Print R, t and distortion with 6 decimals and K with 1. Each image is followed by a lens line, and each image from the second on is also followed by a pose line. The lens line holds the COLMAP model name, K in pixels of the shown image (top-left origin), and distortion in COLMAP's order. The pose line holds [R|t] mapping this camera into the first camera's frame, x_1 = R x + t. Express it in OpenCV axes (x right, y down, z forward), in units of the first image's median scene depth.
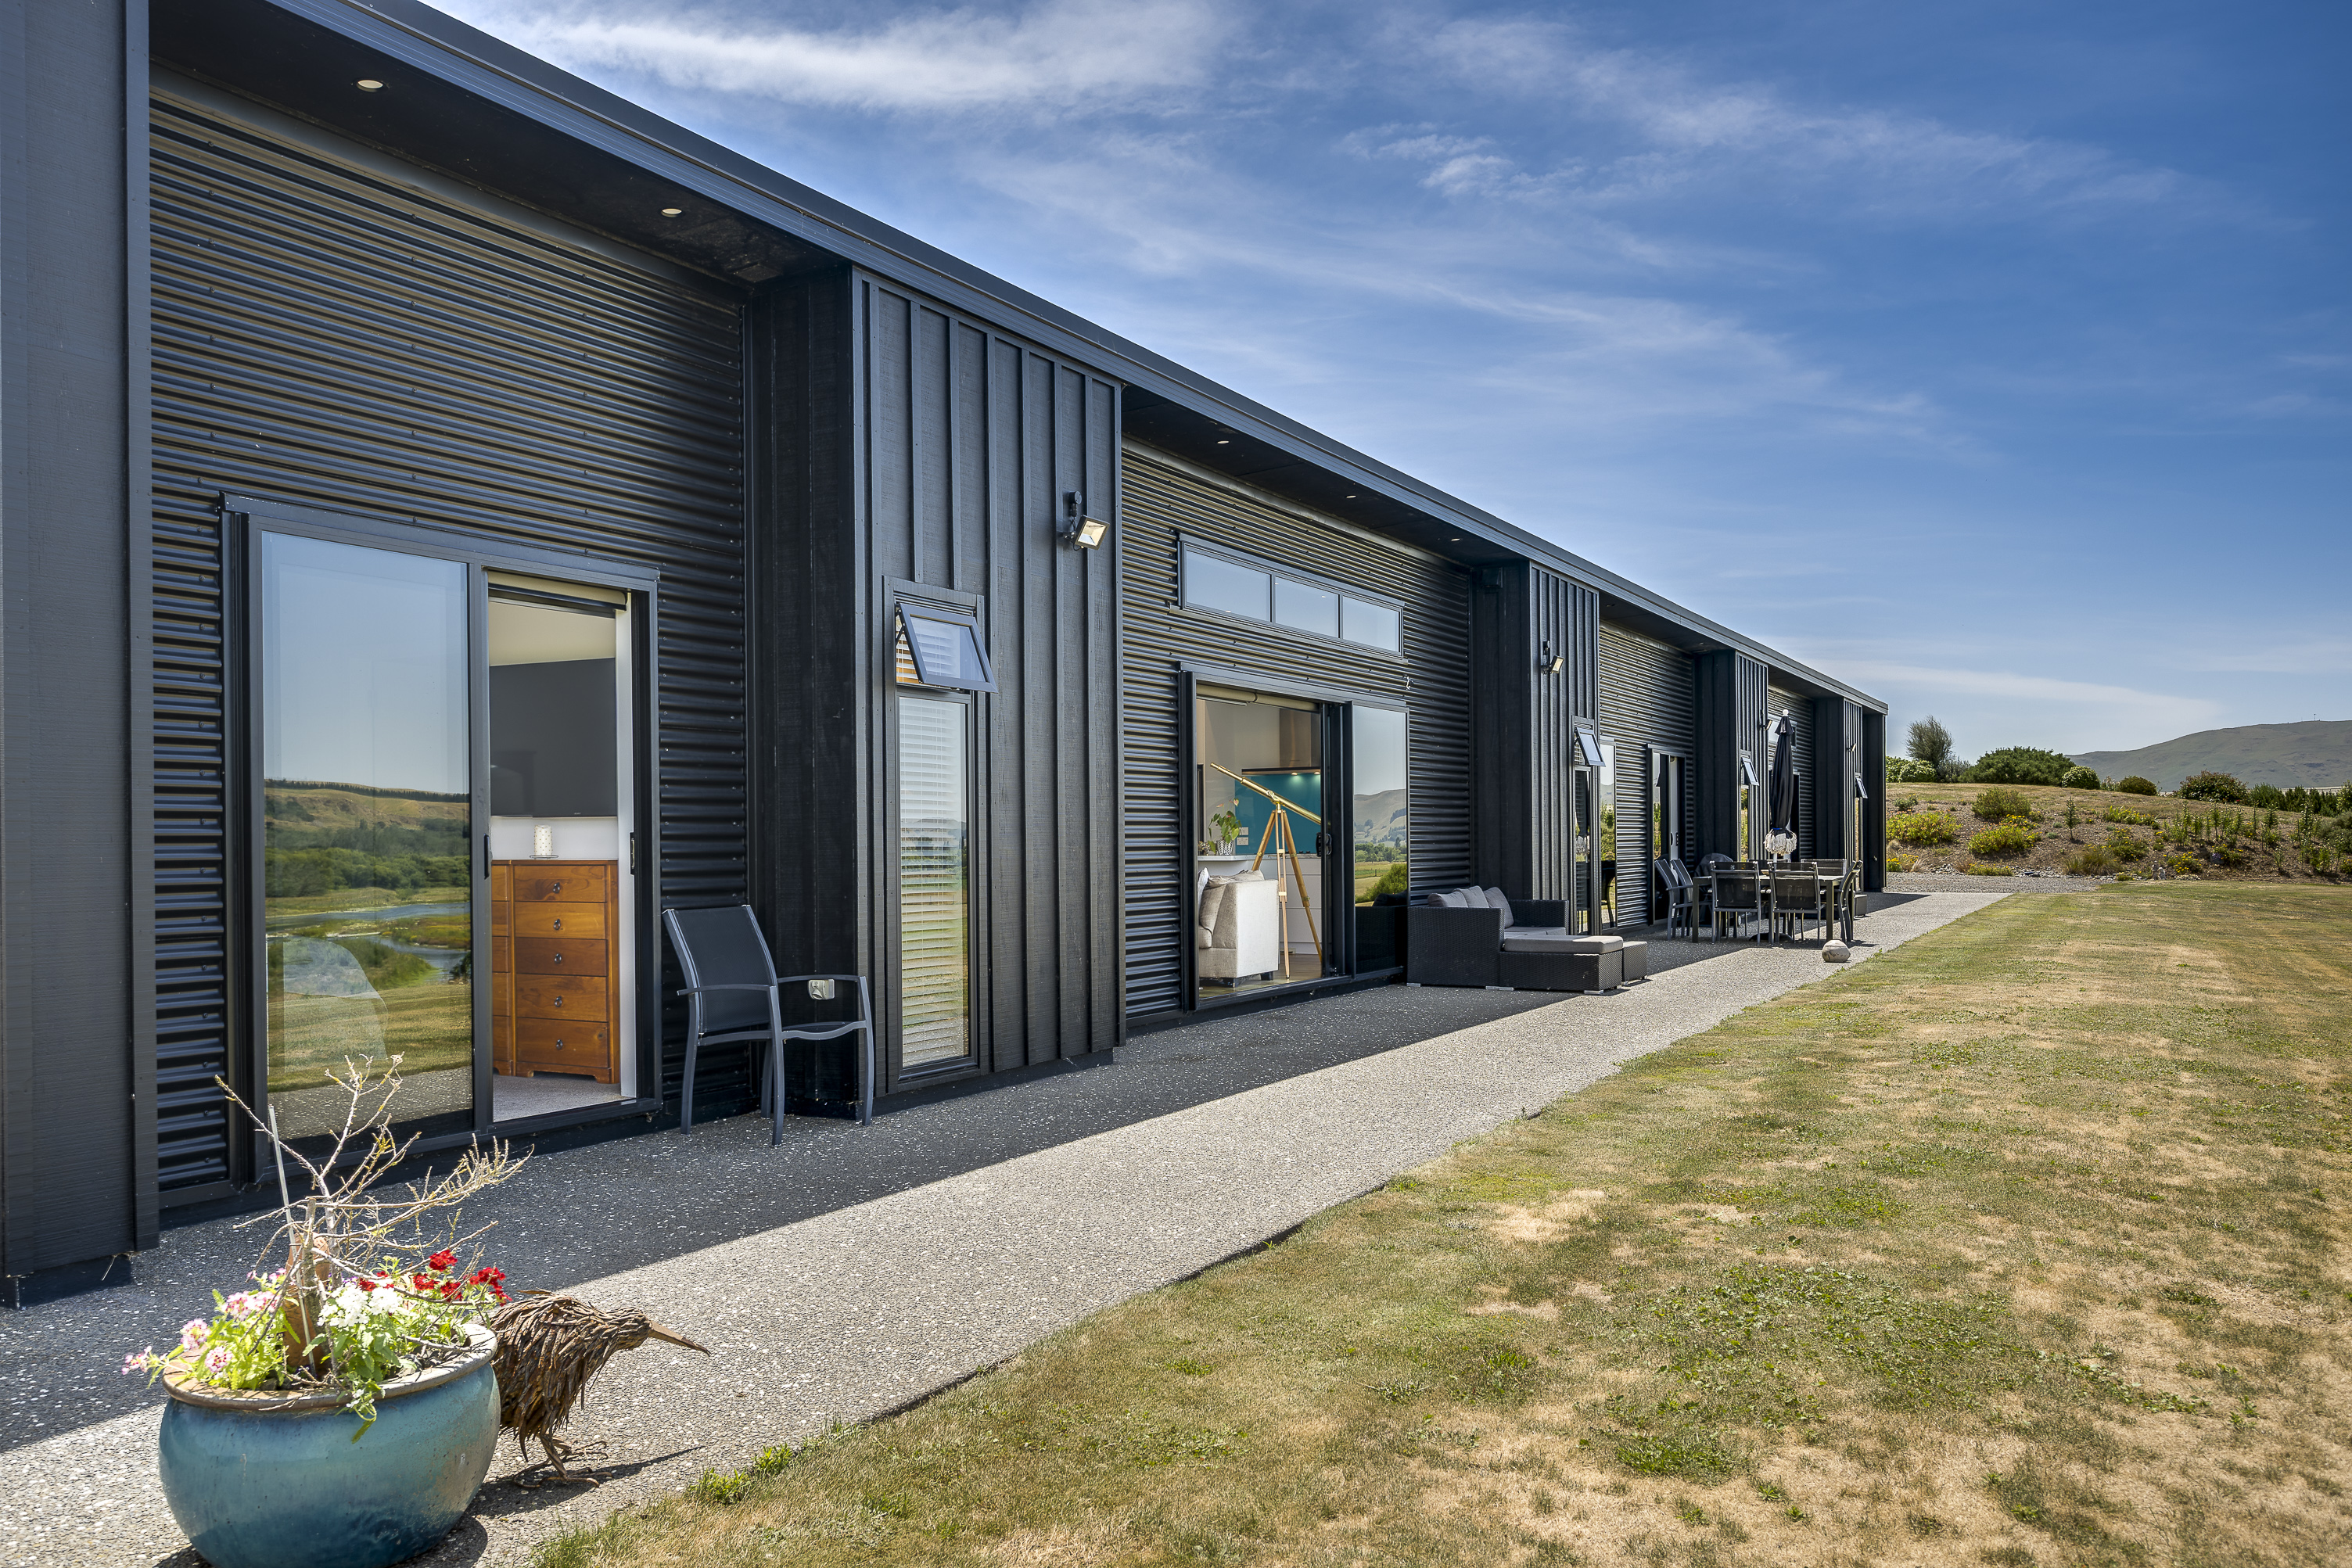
lens RADIAL K [[1031.5, 0, 1176.0], [0, 1031.5, 784.0], [0, 0, 1]] dist [0.002373, 0.000331]
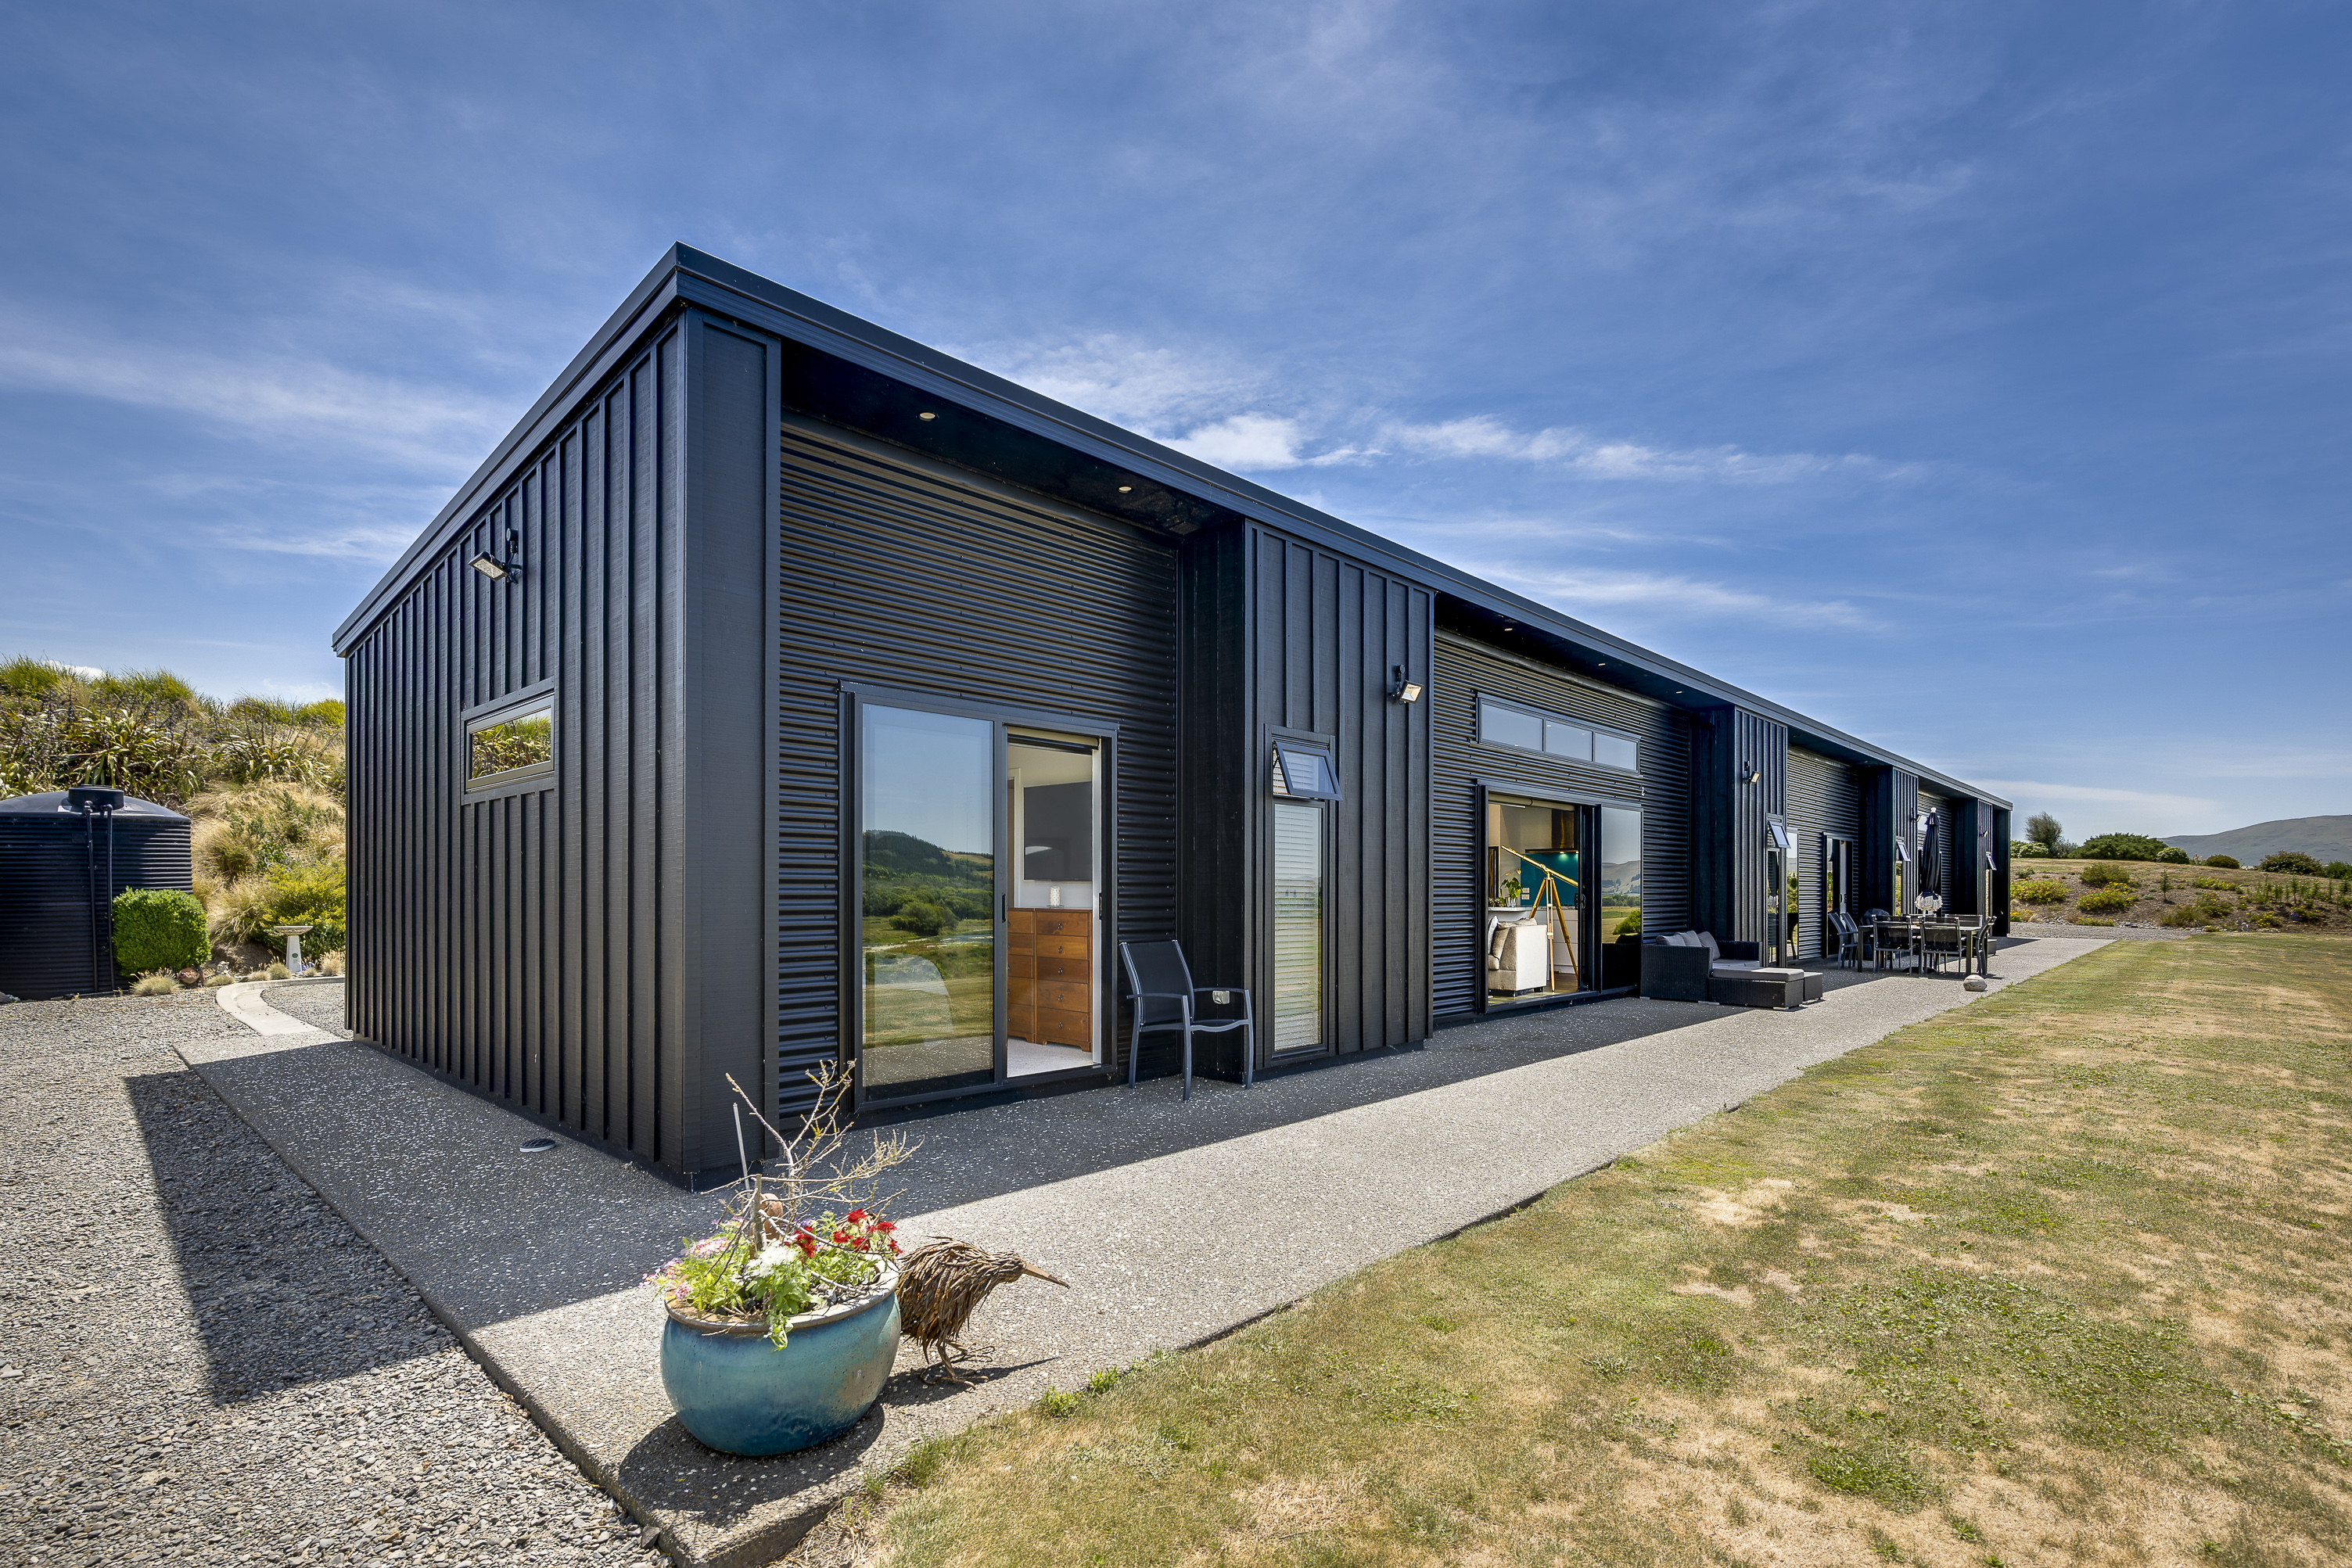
lens RADIAL K [[955.7, 0, 1174.6], [0, 955.7, 890.3], [0, 0, 1]] dist [-0.000226, 0.000573]
pose [[0.980677, 0.009784, -0.195388, -0.121858], [-0.009195, 0.999950, 0.003921, 0.032771], [0.195416, -0.002049, 0.980718, -0.349344]]
